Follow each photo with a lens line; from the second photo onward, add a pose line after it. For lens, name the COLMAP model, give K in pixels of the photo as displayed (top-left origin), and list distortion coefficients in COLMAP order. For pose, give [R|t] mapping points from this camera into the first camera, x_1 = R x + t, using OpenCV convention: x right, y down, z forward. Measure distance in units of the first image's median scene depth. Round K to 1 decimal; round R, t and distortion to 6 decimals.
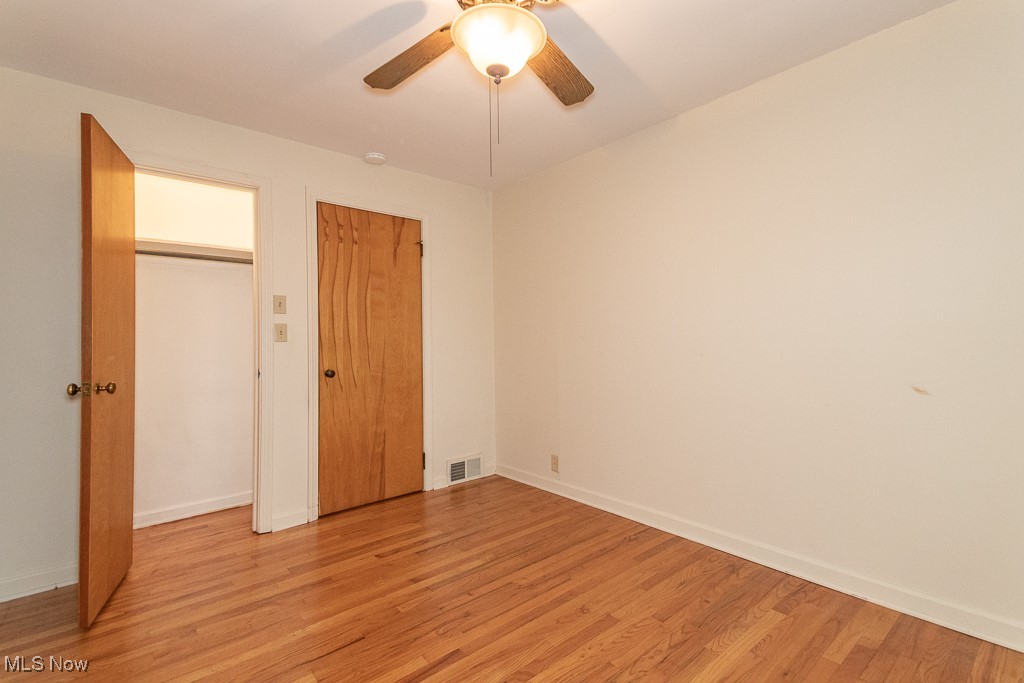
lens RADIAL K [[473.6, 0, 503.2], [0, 473.6, 333.9], [0, 0, 1]] dist [0.050053, -0.004848]
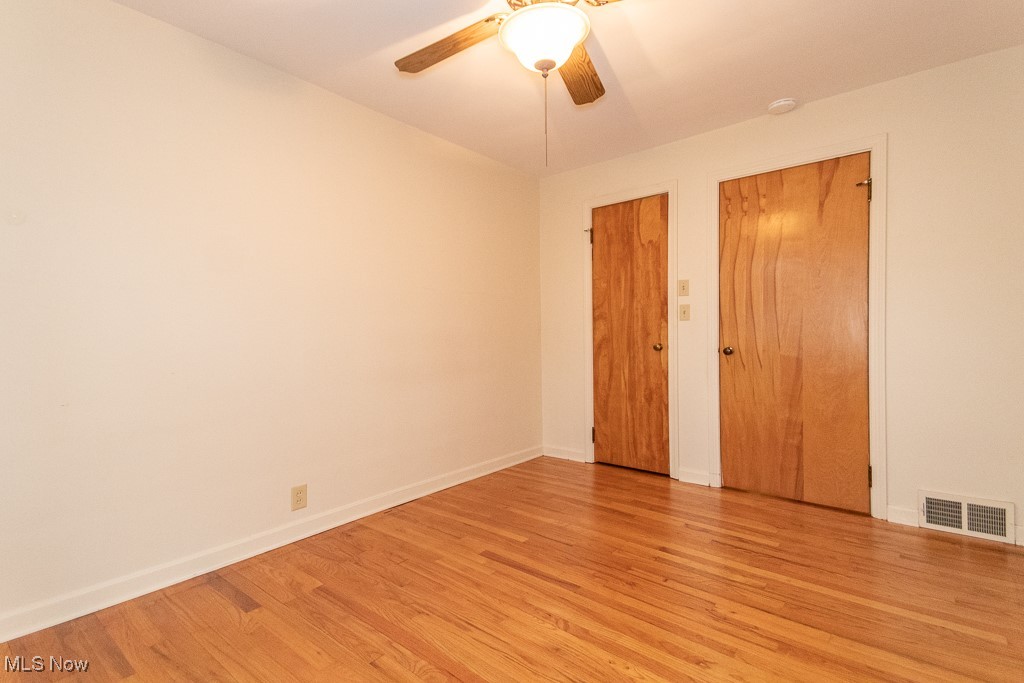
lens RADIAL K [[473.6, 0, 517.3], [0, 473.6, 344.6], [0, 0, 1]] dist [0.050053, -0.004848]
pose [[0.190955, 0.035767, -0.980947, 0.532439], [0.030038, 0.998655, 0.042260, 0.012708], [0.981139, -0.037535, 0.189624, 0.358611]]
